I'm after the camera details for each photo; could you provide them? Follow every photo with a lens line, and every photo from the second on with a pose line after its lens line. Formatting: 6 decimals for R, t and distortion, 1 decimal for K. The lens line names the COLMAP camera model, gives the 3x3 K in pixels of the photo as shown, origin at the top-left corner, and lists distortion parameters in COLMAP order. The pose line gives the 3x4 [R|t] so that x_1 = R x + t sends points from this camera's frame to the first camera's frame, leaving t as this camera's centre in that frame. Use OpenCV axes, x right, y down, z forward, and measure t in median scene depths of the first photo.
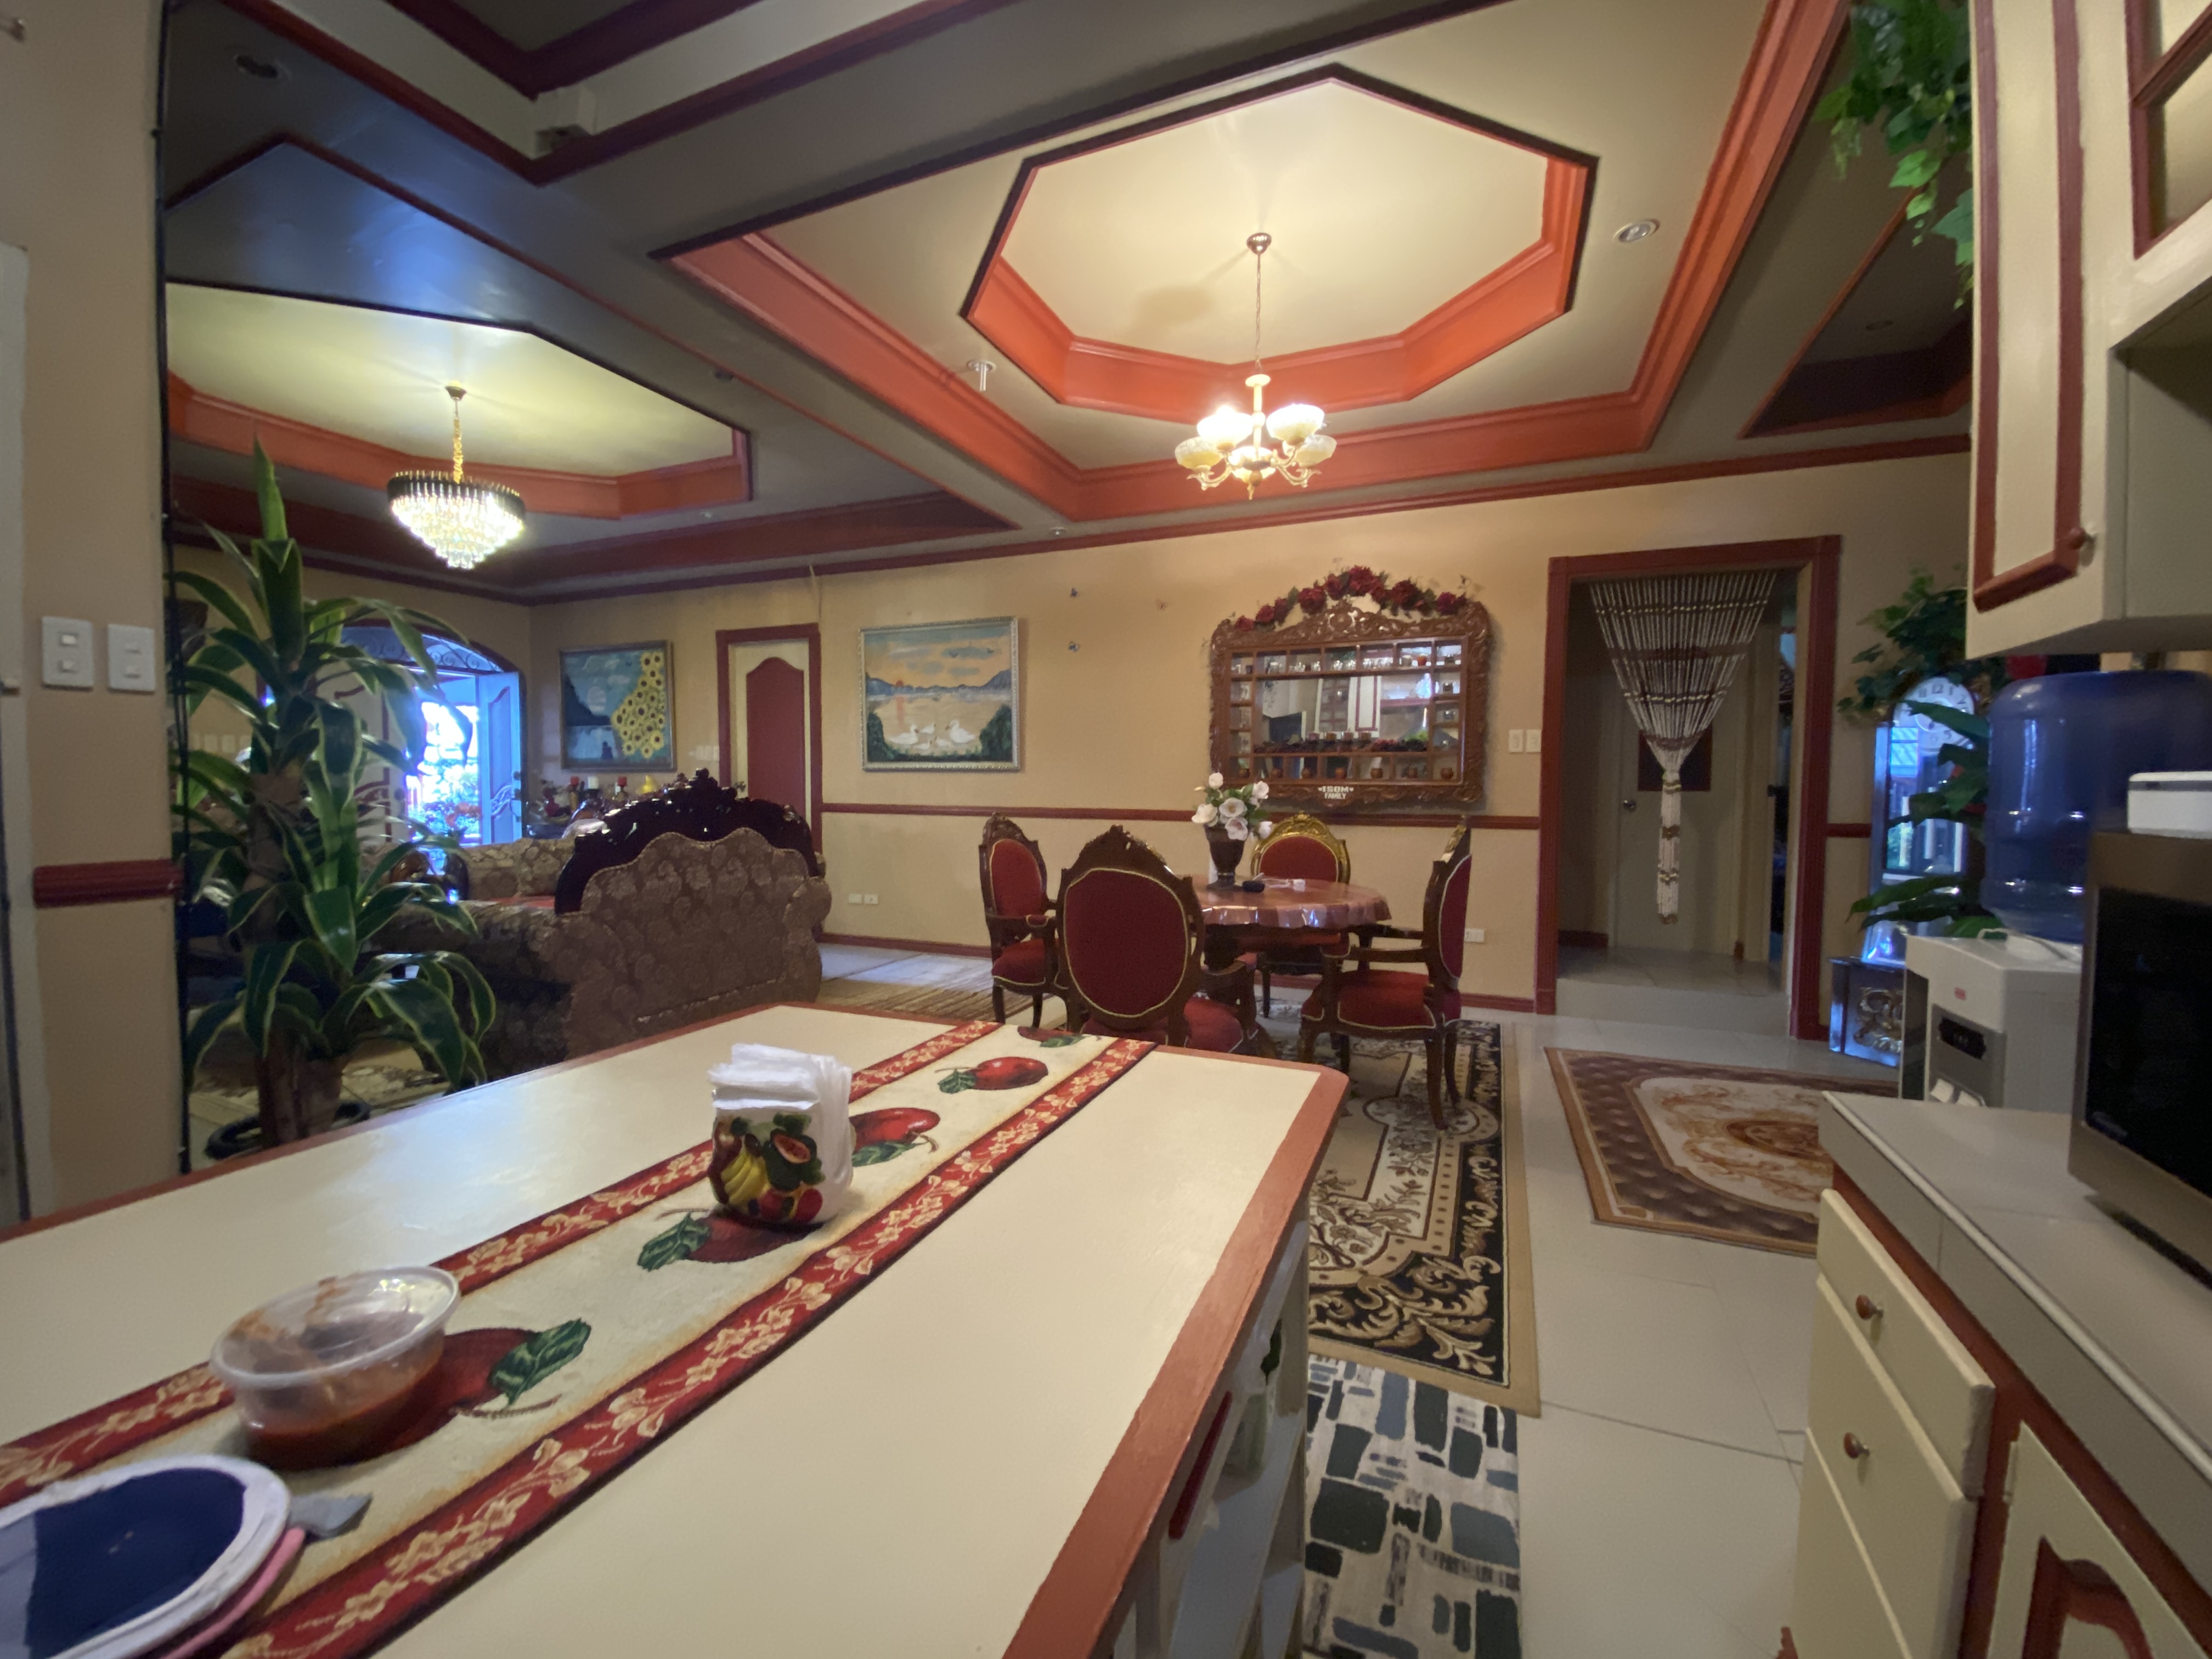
lens RADIAL K [[891.3, 0, 1108.0], [0, 891.3, 827.2], [0, 0, 1]] dist [0.029149, -0.024873]
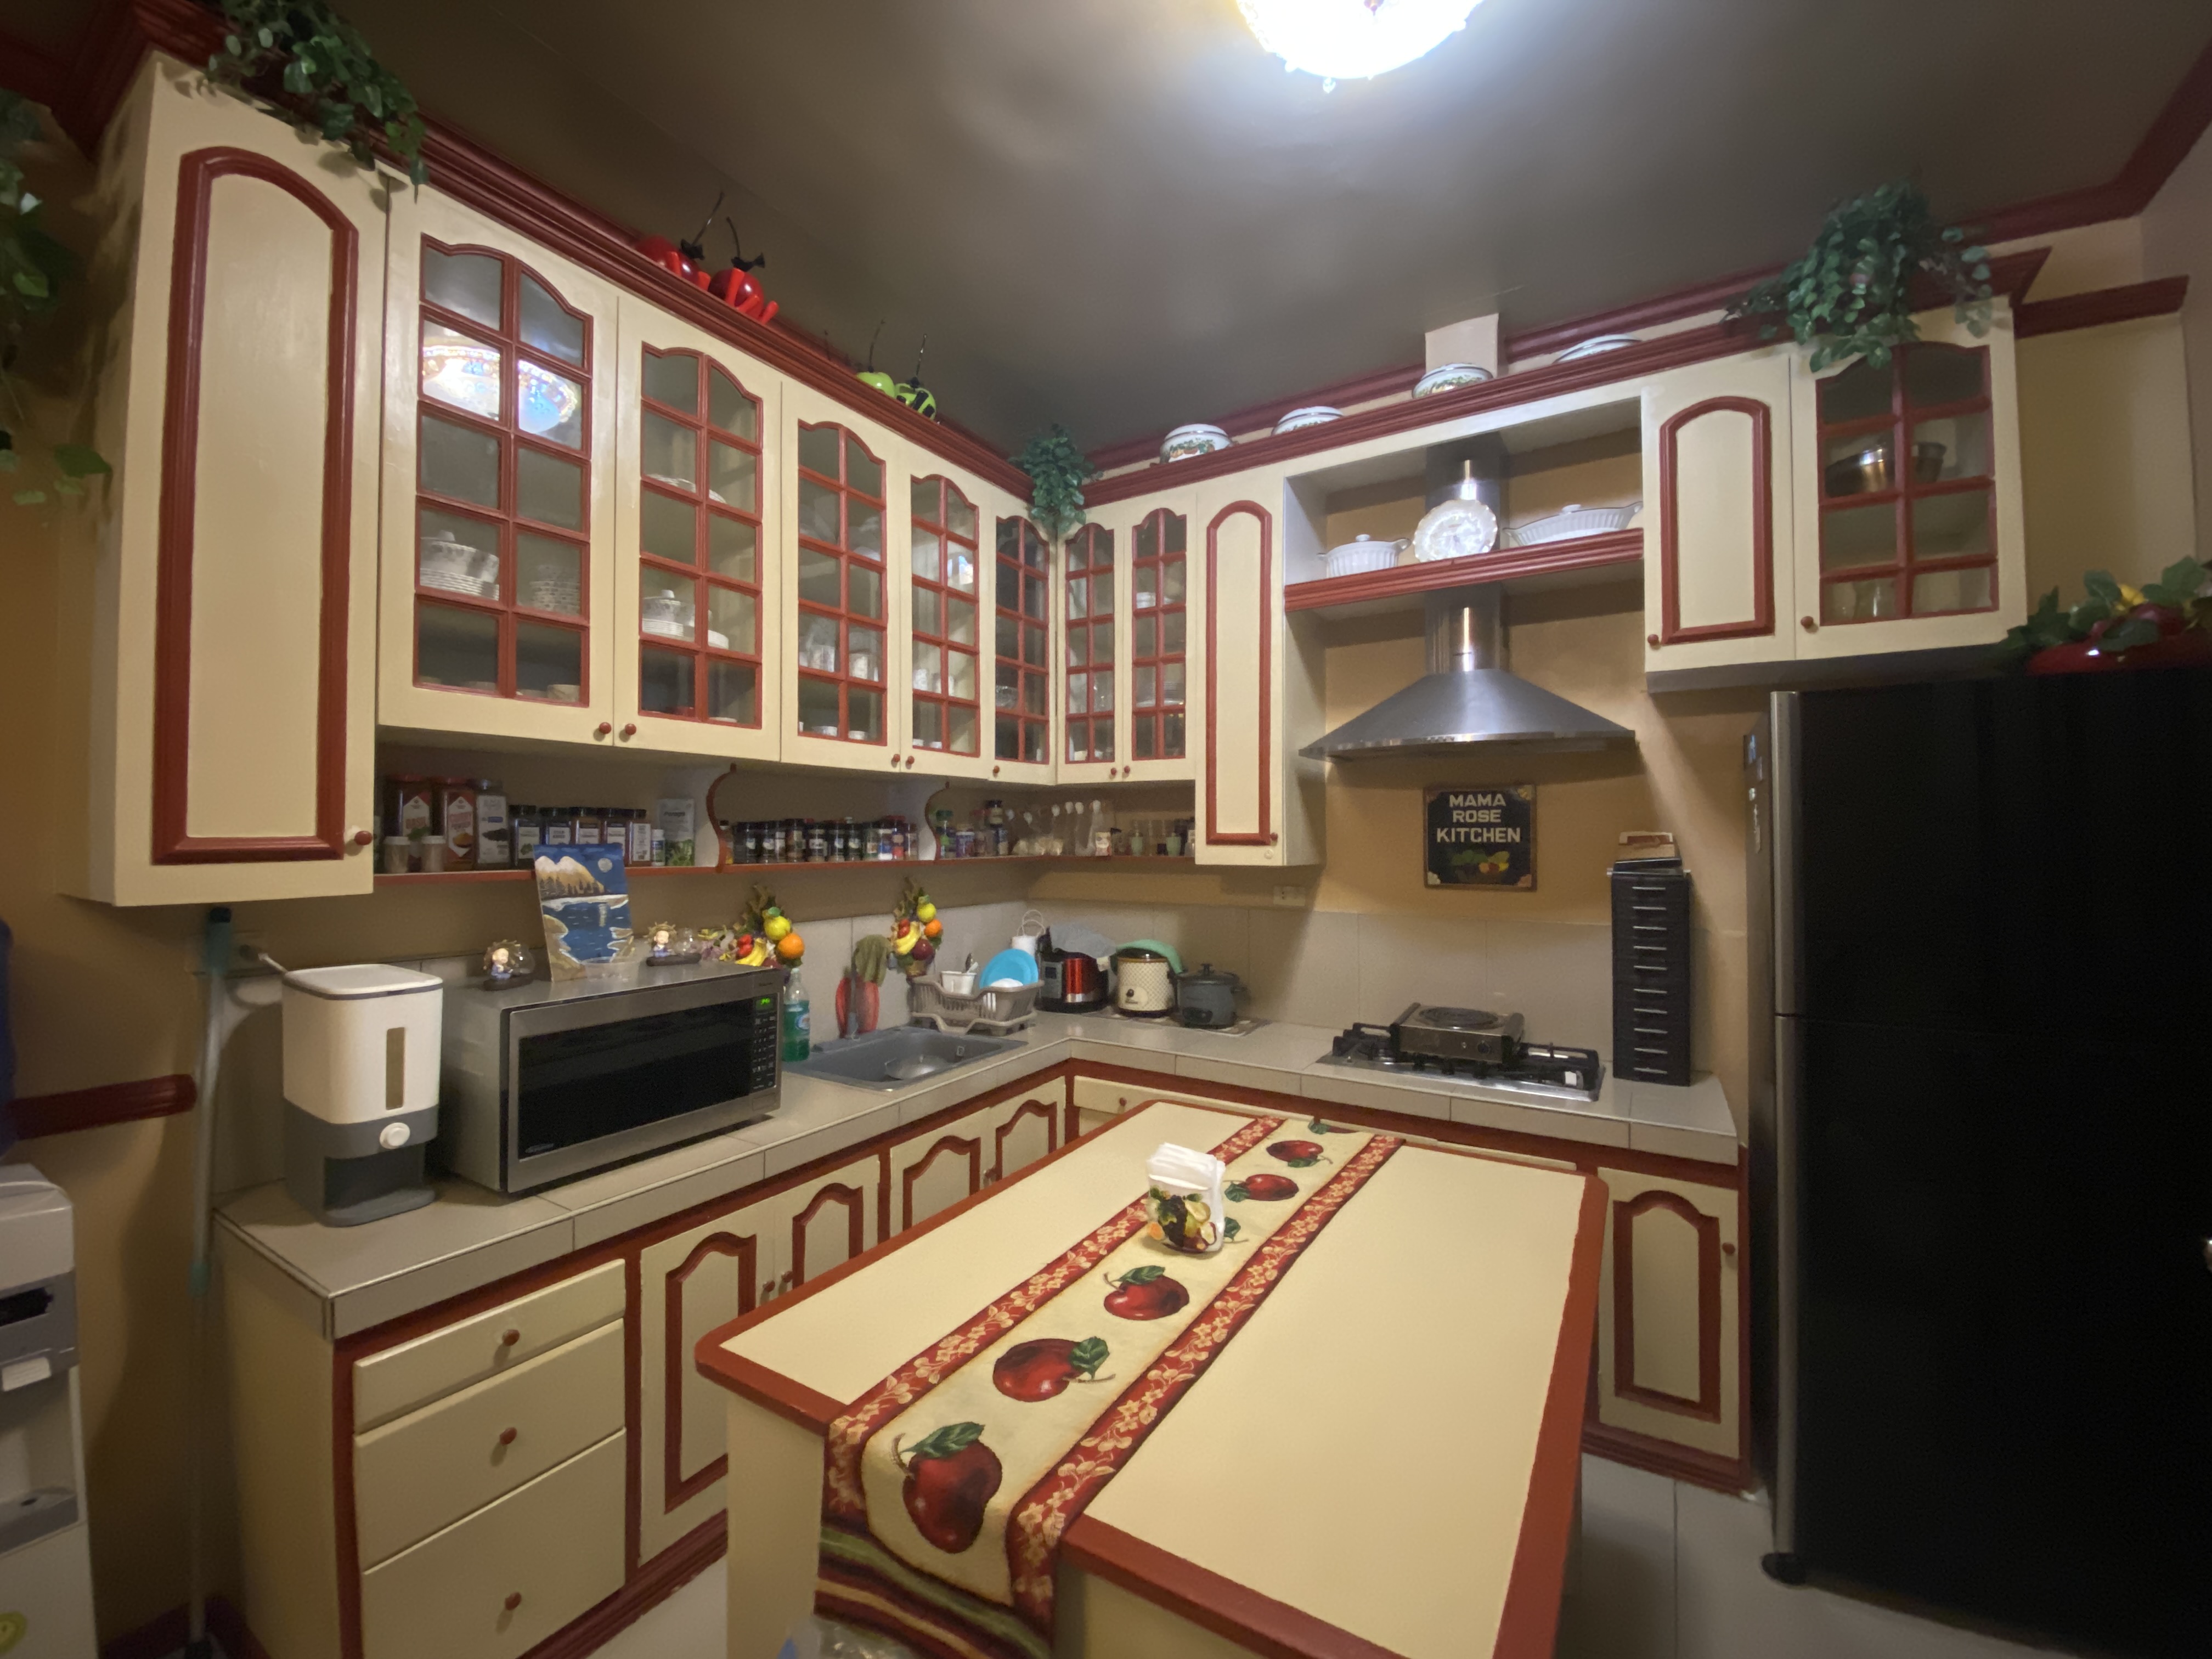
lens RADIAL K [[884.7, 0, 1106.0], [0, 884.7, 829.5], [0, 0, 1]] dist [0.023604, -0.023964]
pose [[-0.989738, -0.004942, 0.142805, -0.119628], [0.000430, 0.999294, 0.037562, -0.122968], [-0.142890, 0.037238, -0.989038, 0.721087]]
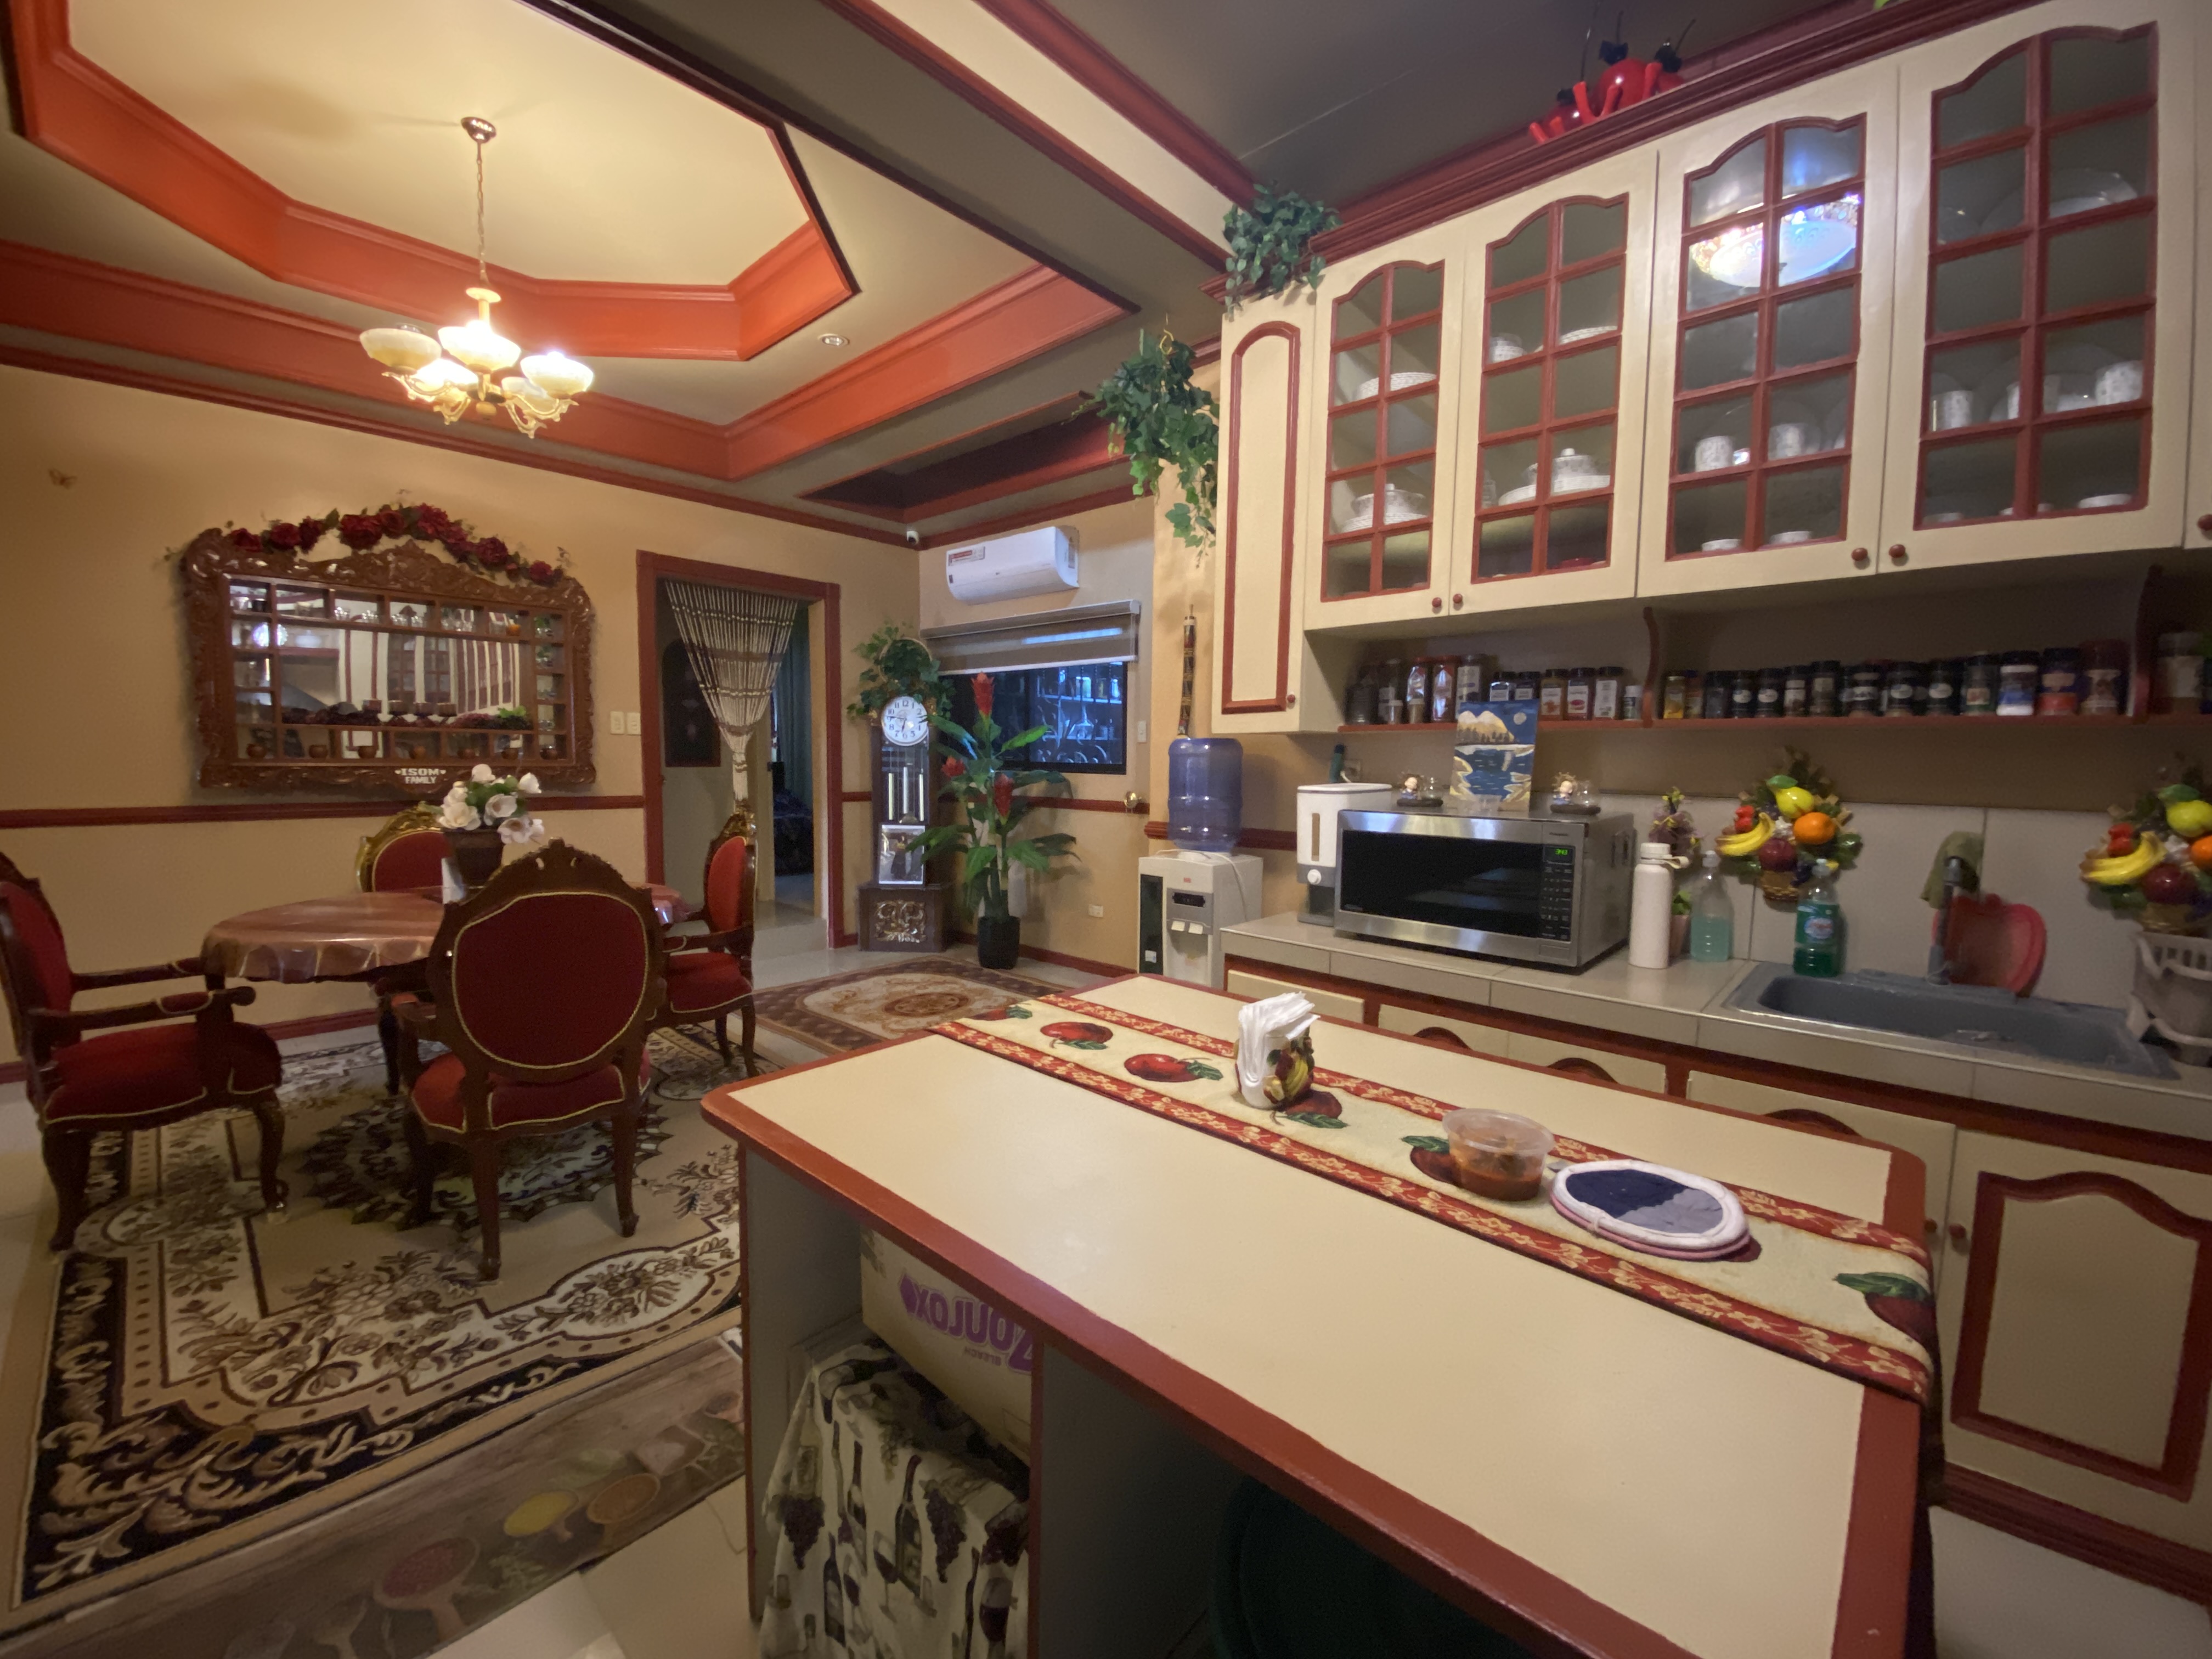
lens RADIAL K [[884.7, 0, 1106.0], [0, 884.7, 829.5], [0, 0, 1]] dist [0.023604, -0.023964]
pose [[0.339140, -0.079964, 0.937331, -0.497297], [0.034334, 0.996769, 0.072612, -0.044642], [-0.940109, 0.007557, 0.340789, 0.195284]]
